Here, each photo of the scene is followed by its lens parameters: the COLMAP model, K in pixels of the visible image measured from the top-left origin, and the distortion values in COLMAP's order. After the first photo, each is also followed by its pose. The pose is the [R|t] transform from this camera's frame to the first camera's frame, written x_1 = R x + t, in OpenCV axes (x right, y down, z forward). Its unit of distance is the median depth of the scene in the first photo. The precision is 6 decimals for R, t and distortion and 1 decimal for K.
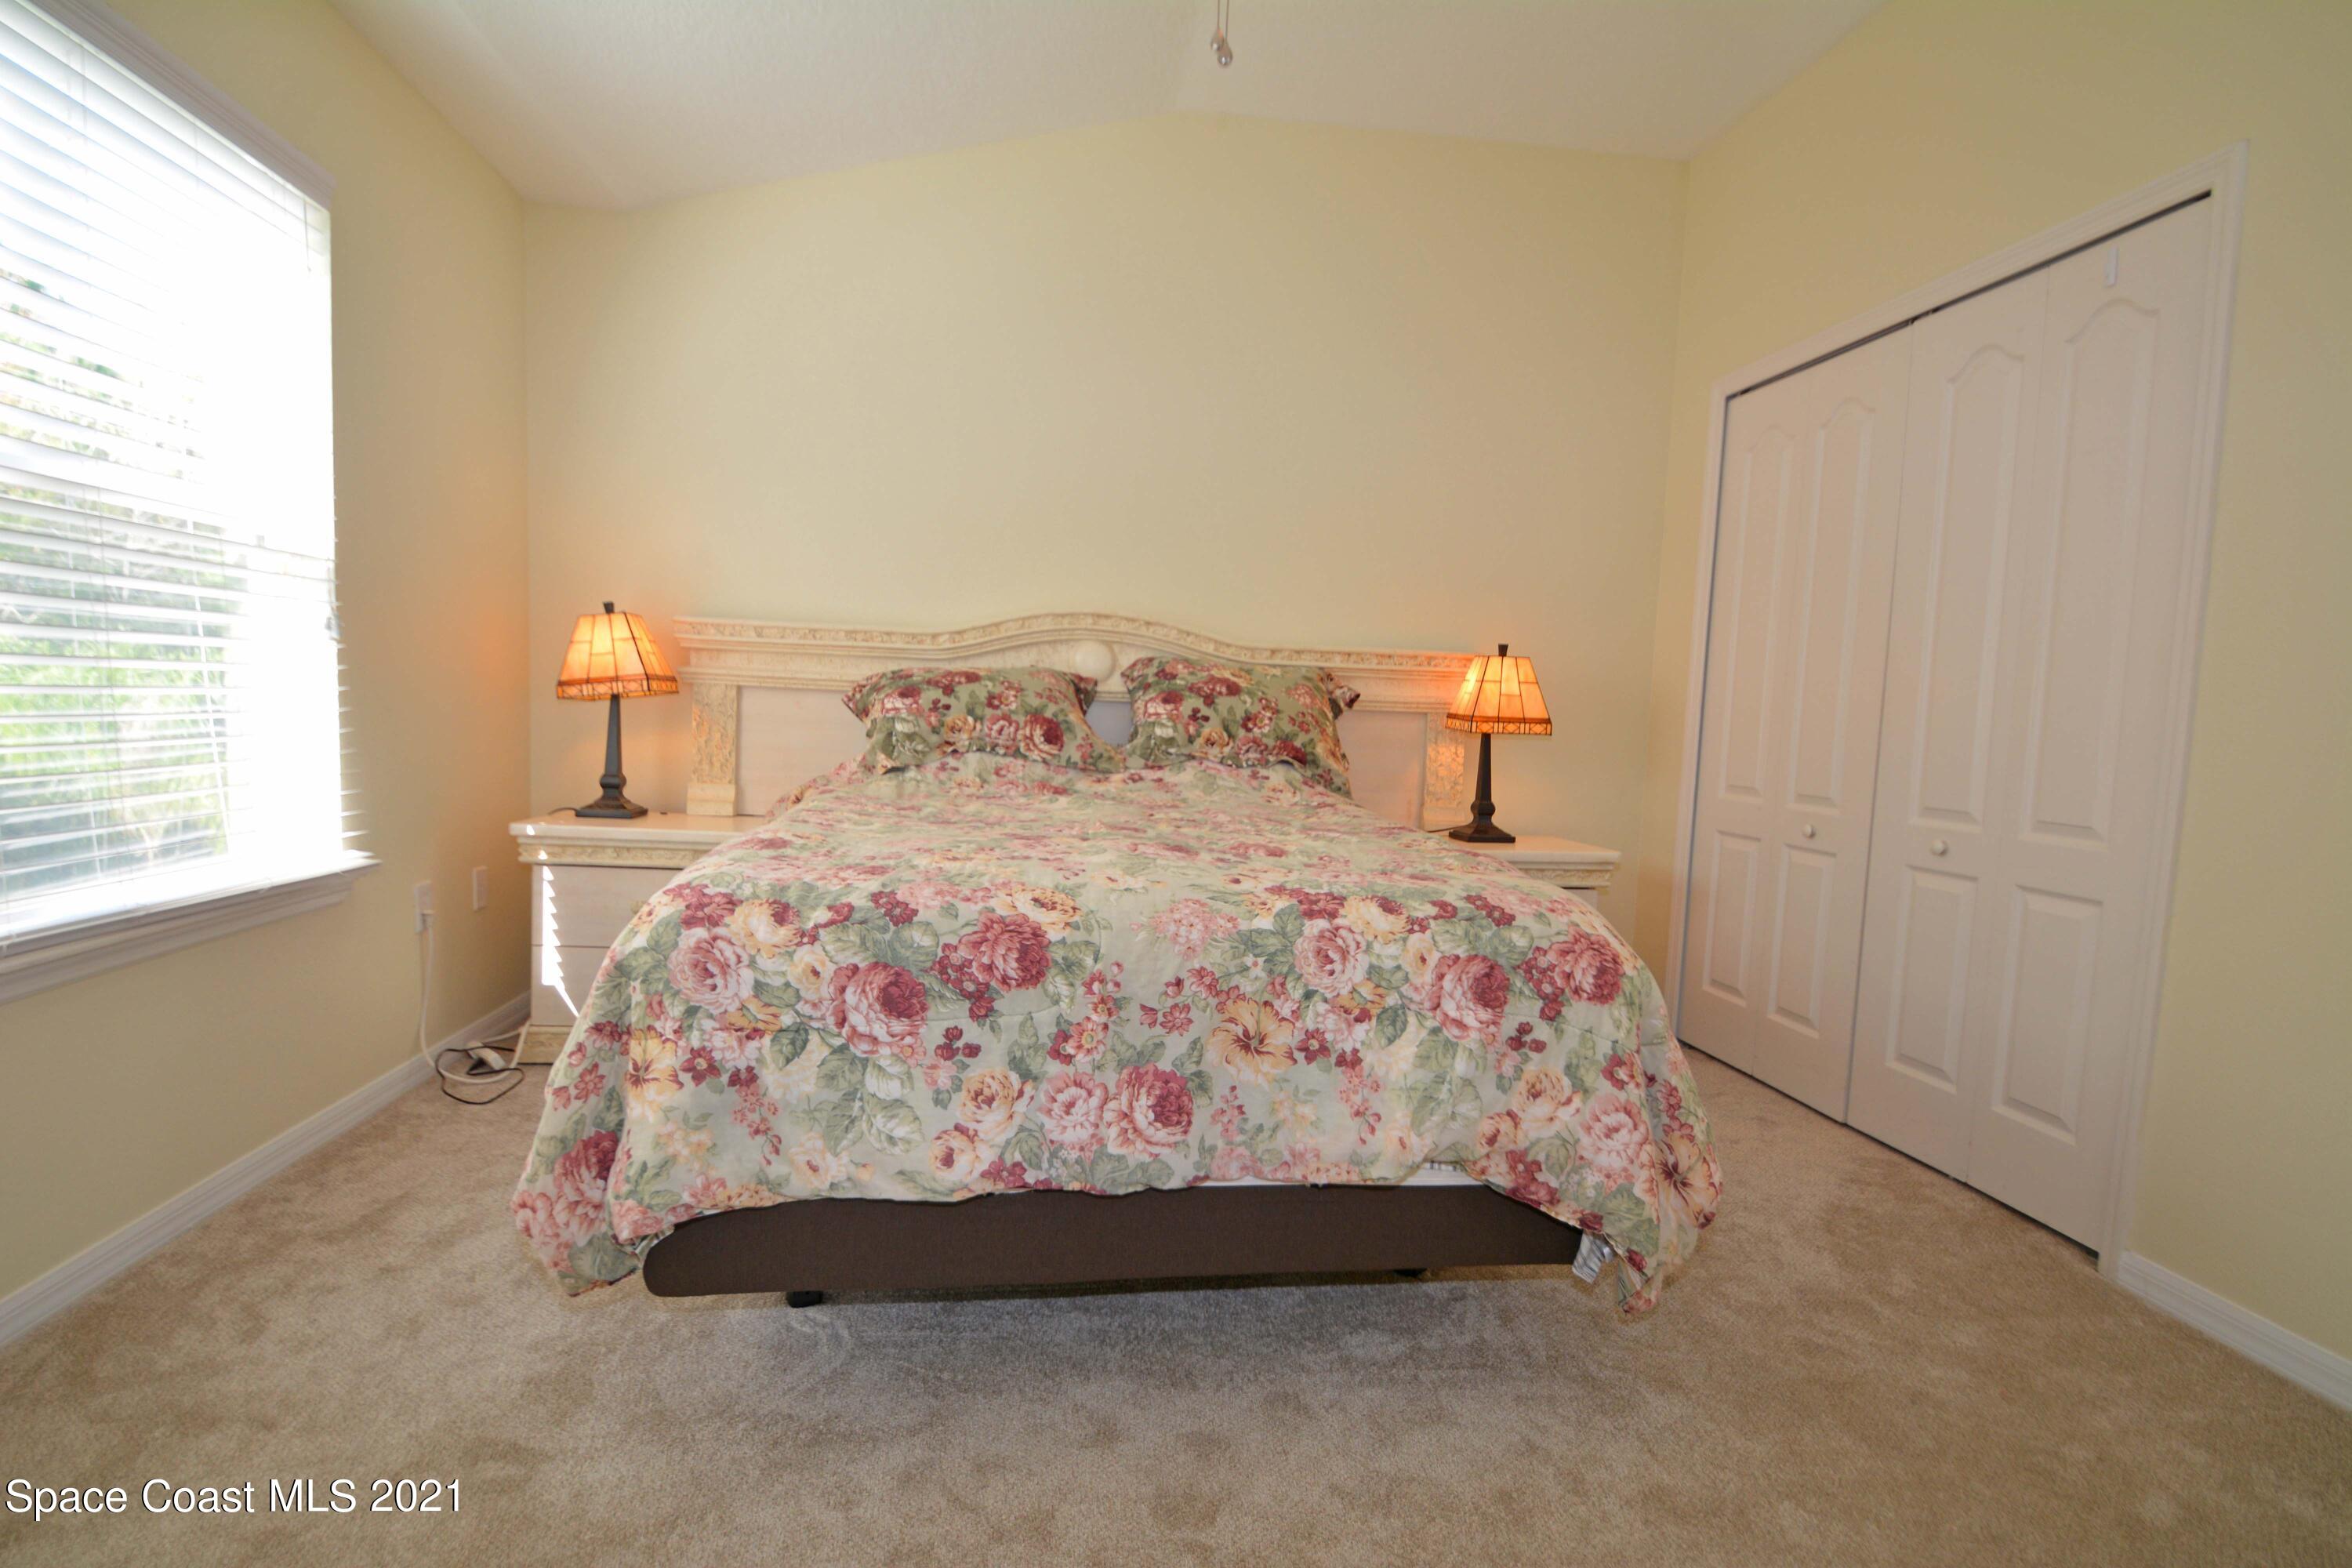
lens RADIAL K [[1120.3, 0, 1154.3], [0, 1120.3, 780.4], [0, 0, 1]] dist [-0.028870, -0.000499]
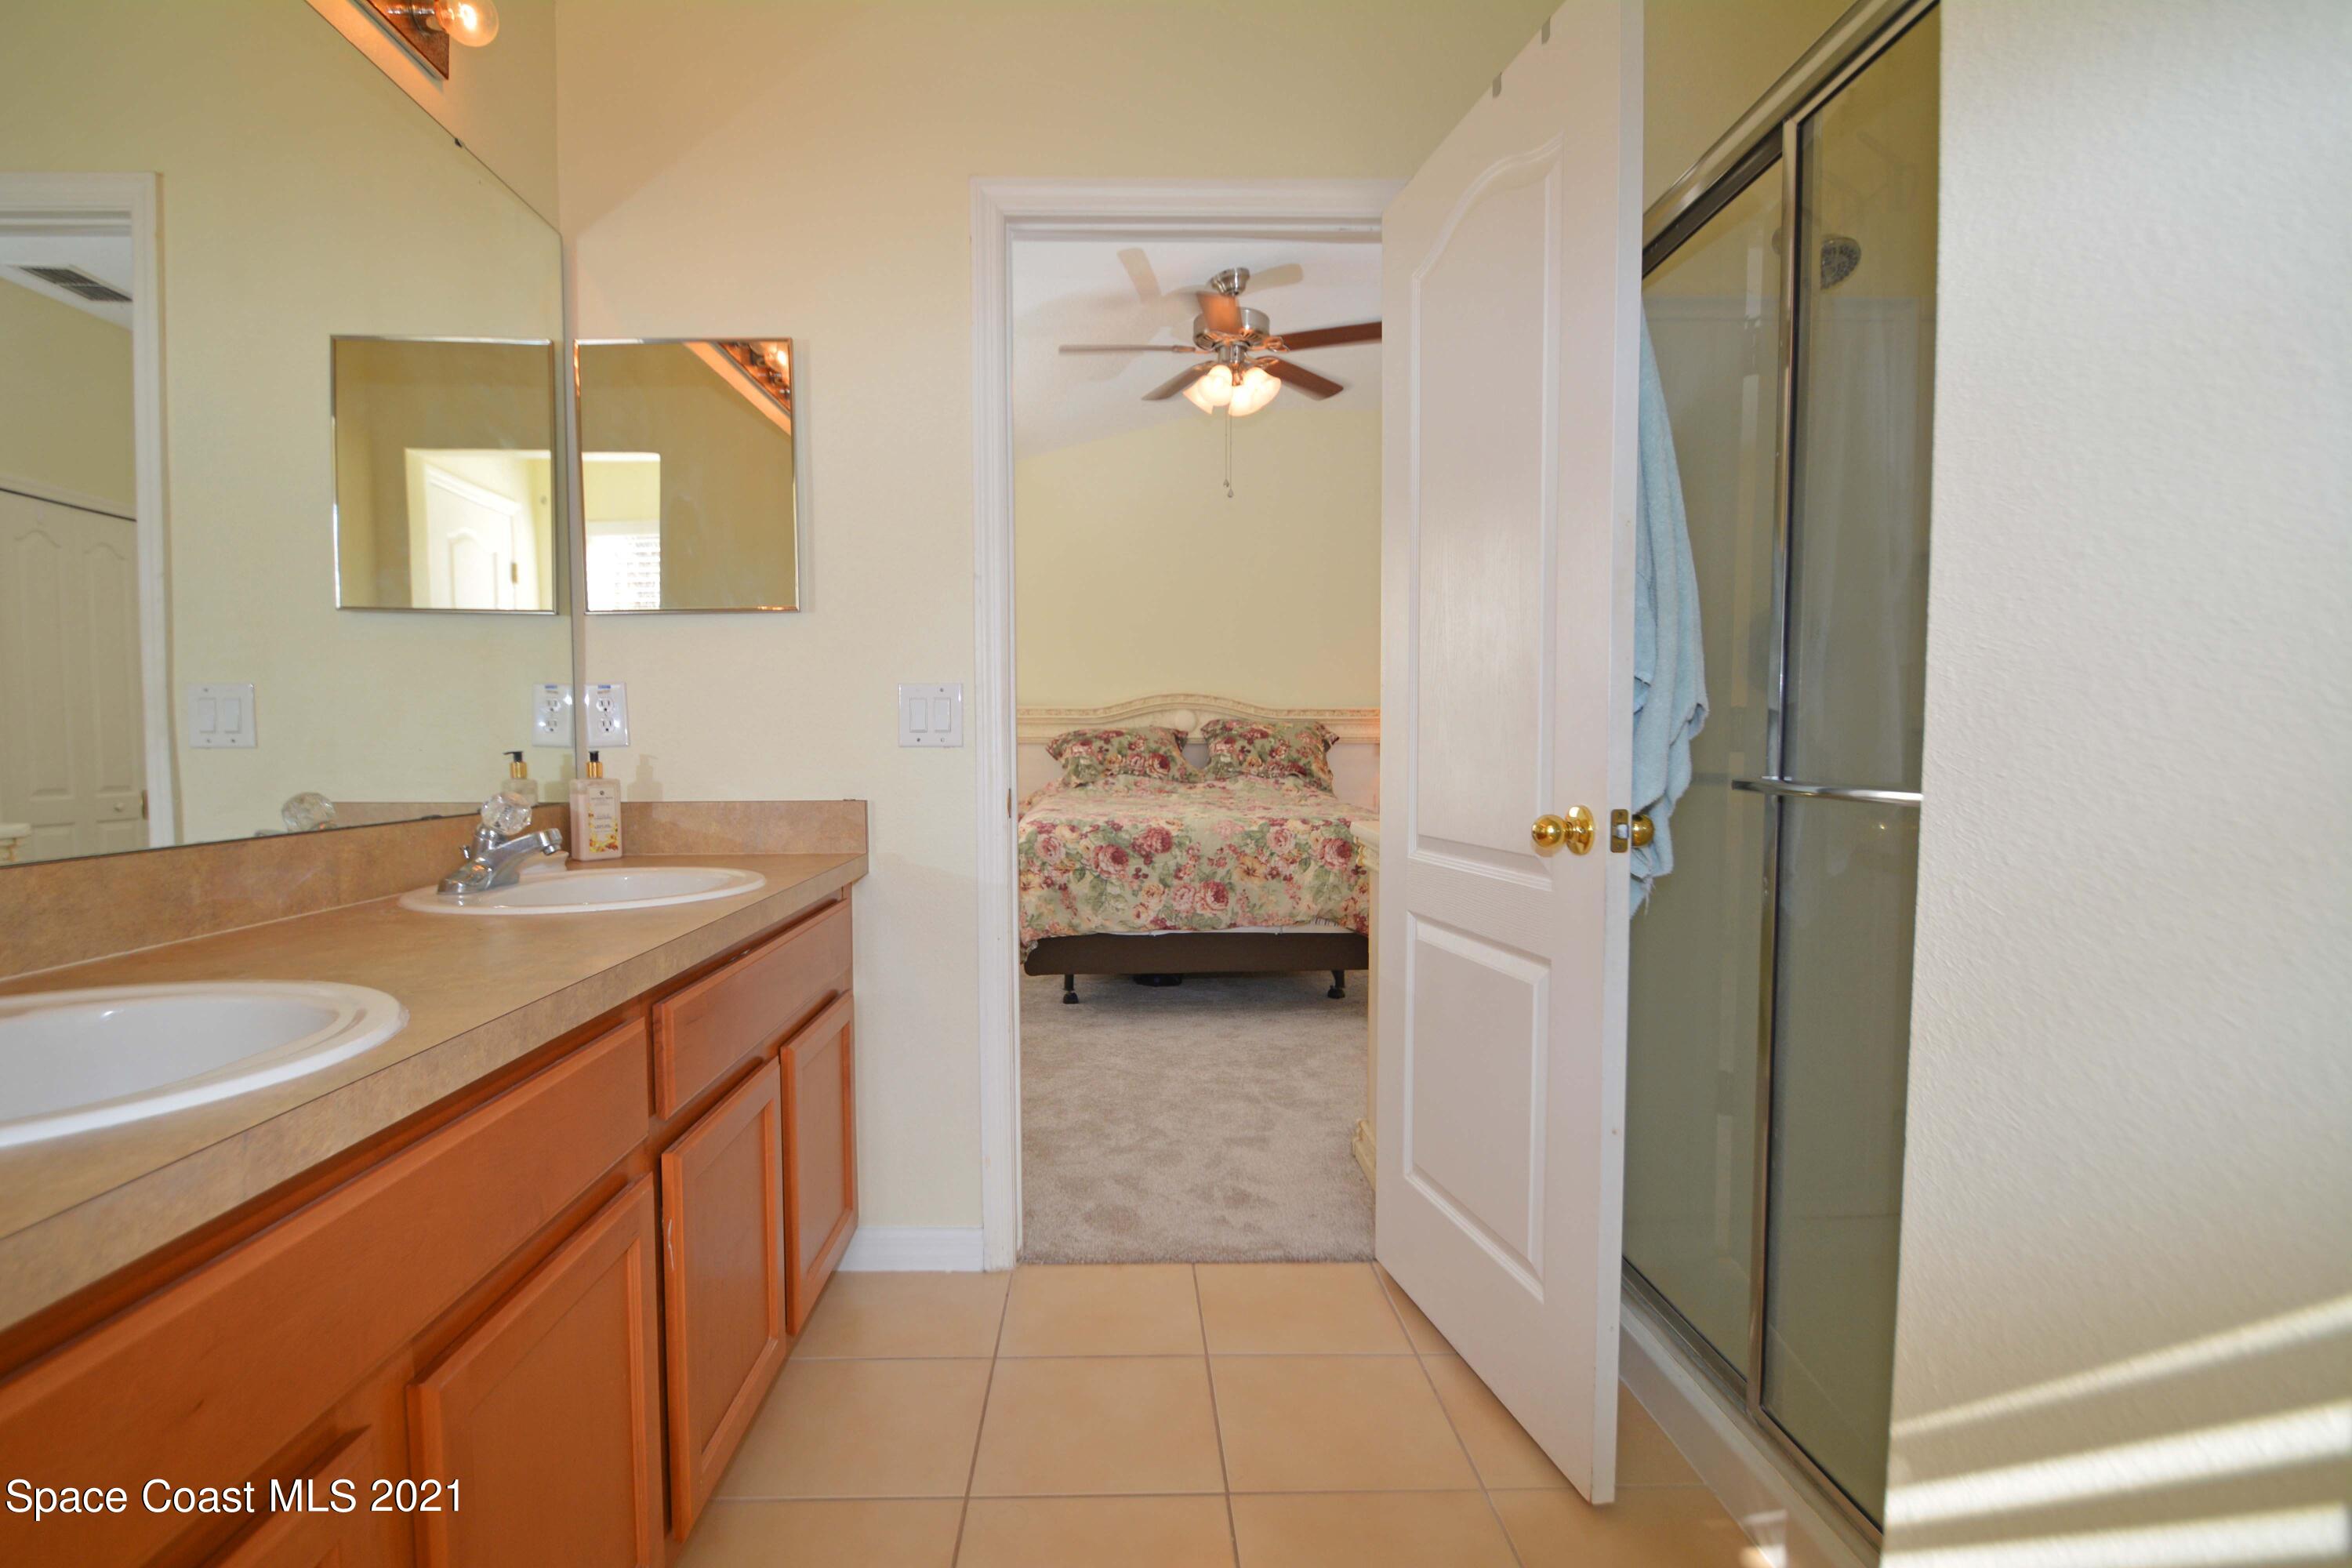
lens RADIAL K [[1120.3, 0, 1173.6], [0, 1120.3, 787.6], [0, 0, 1]] dist [-0.028870, -0.000499]
pose [[0.997250, -0.034219, -0.065738, 0.044487], [0.032284, 0.999020, -0.030275, 0.056084], [0.066709, 0.028069, 0.997378, -0.847287]]
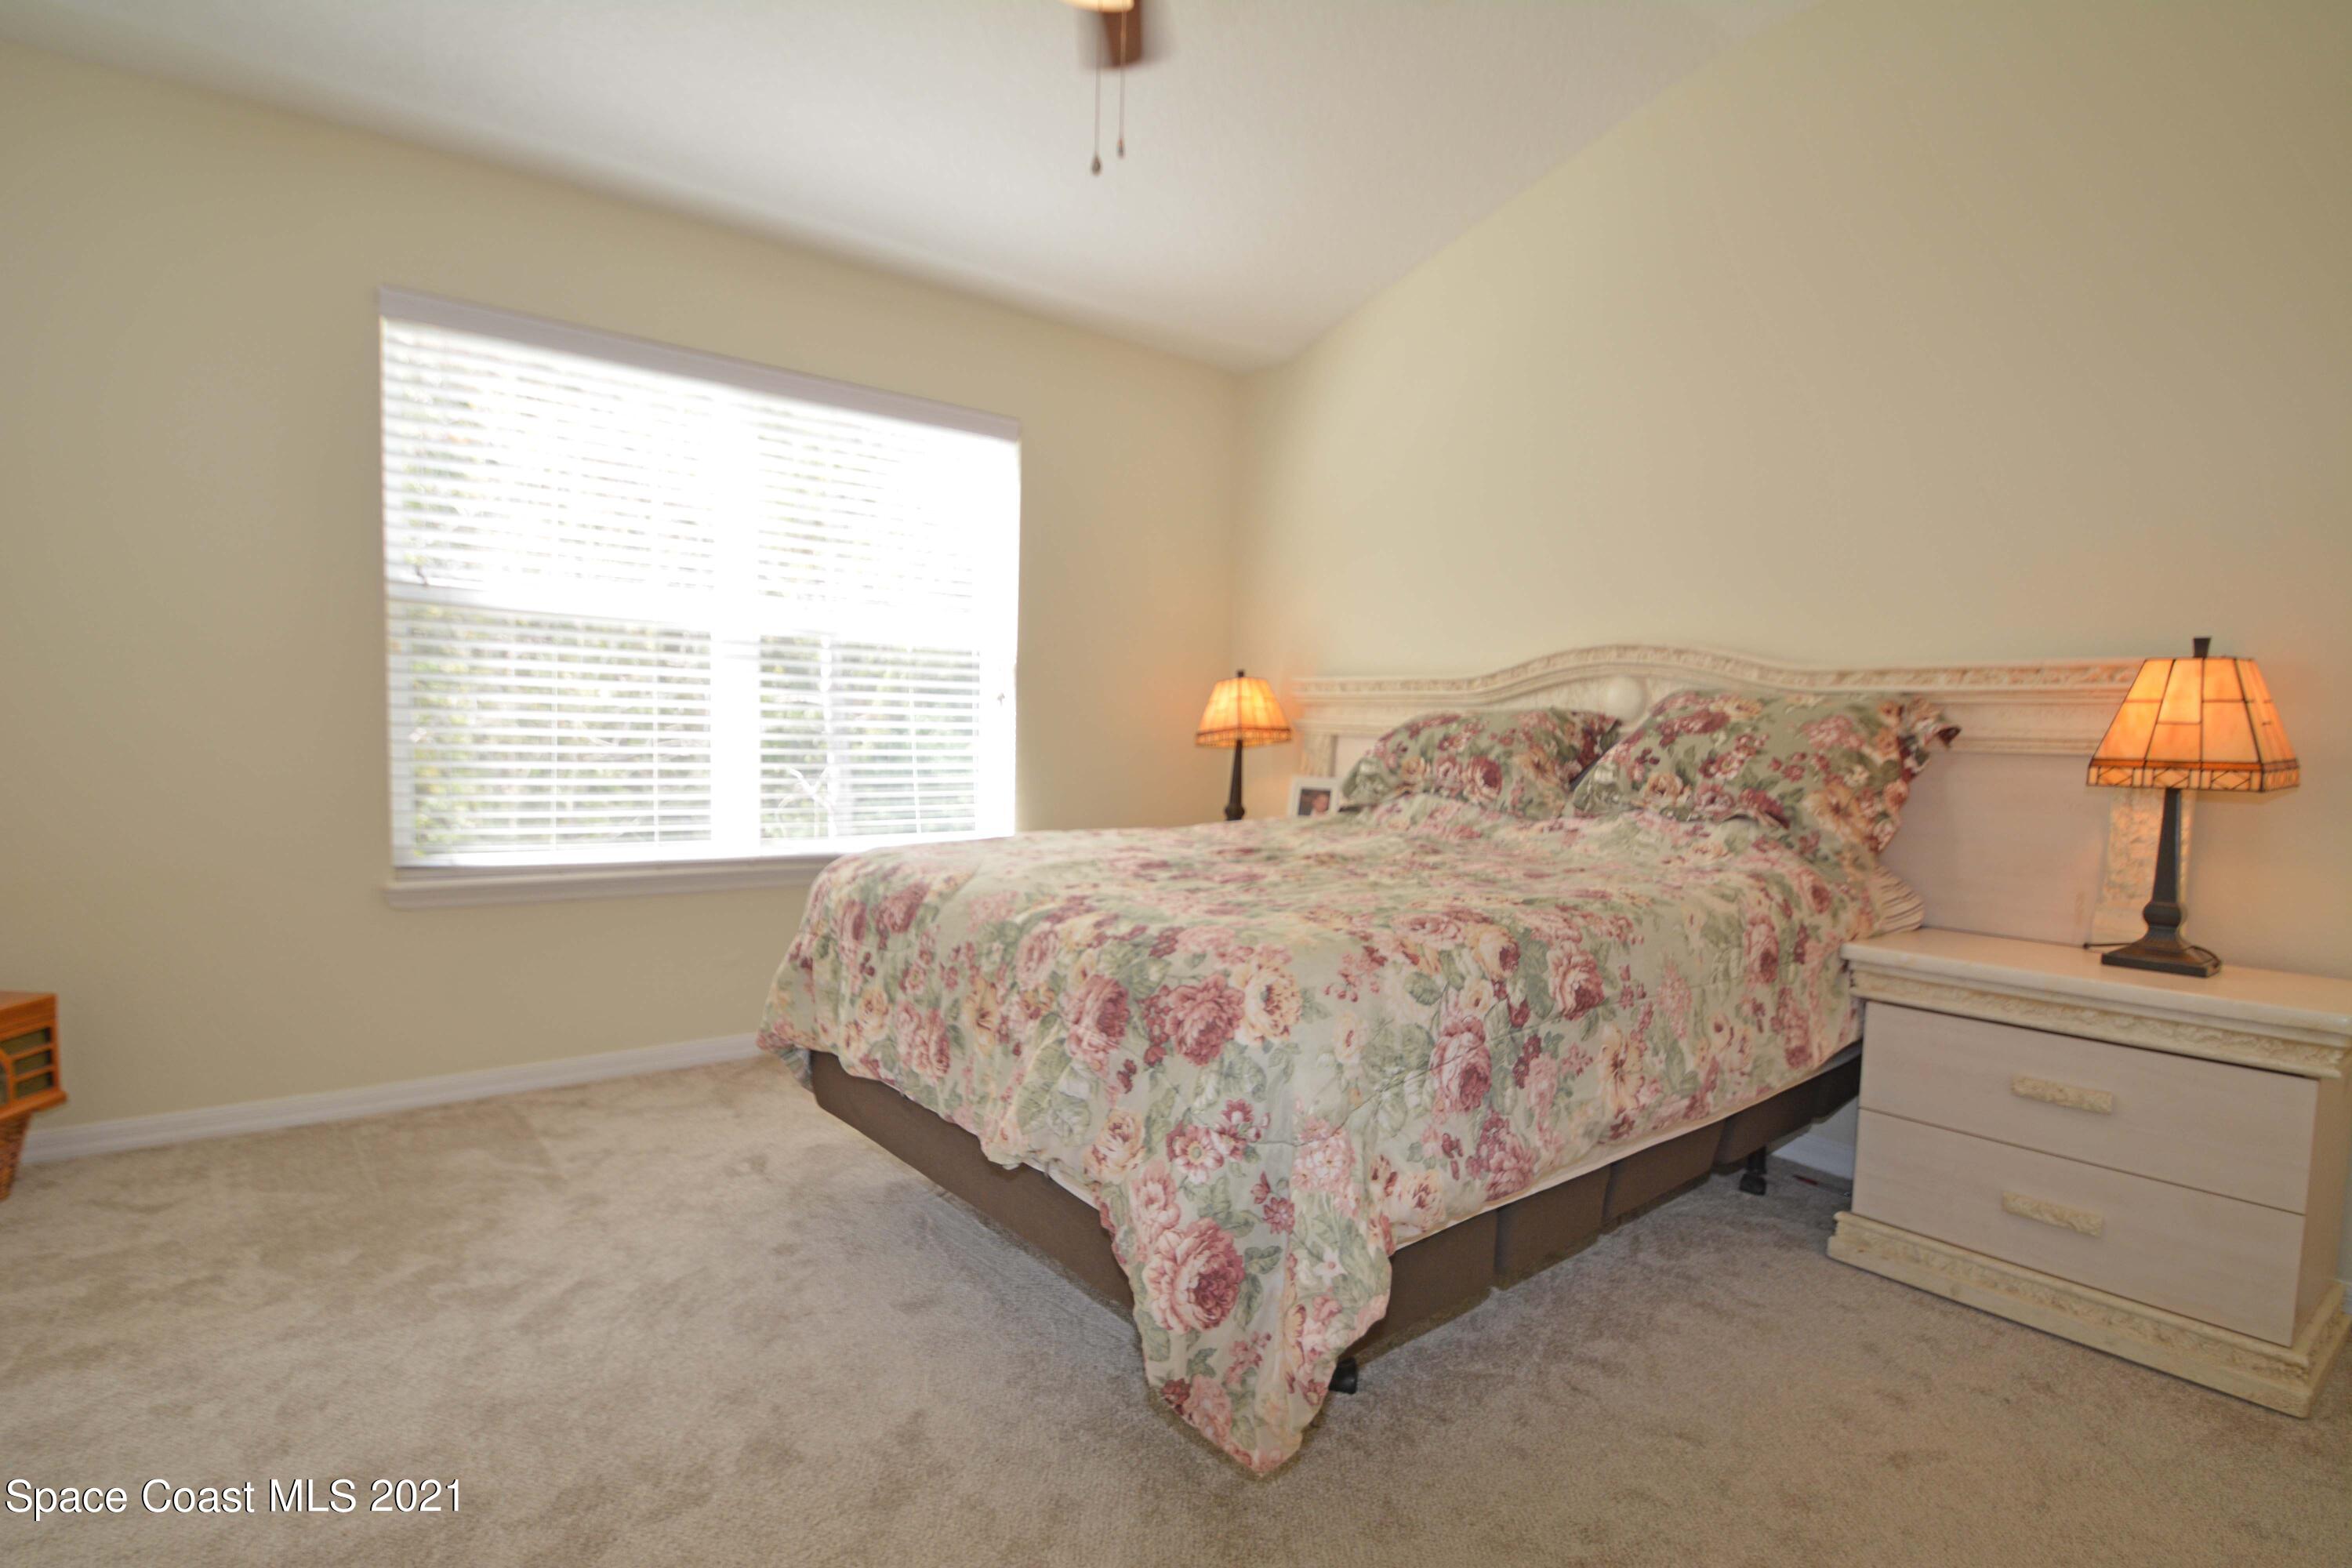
lens RADIAL K [[1120.3, 0, 1159.4], [0, 1120.3, 791.1], [0, 0, 1]] dist [-0.028870, -0.000499]
pose [[0.501843, 0.021249, -0.864698, 0.611257], [-0.064097, 0.997863, -0.012678, 0.001252], [0.862580, 0.061787, 0.502133, 0.283859]]
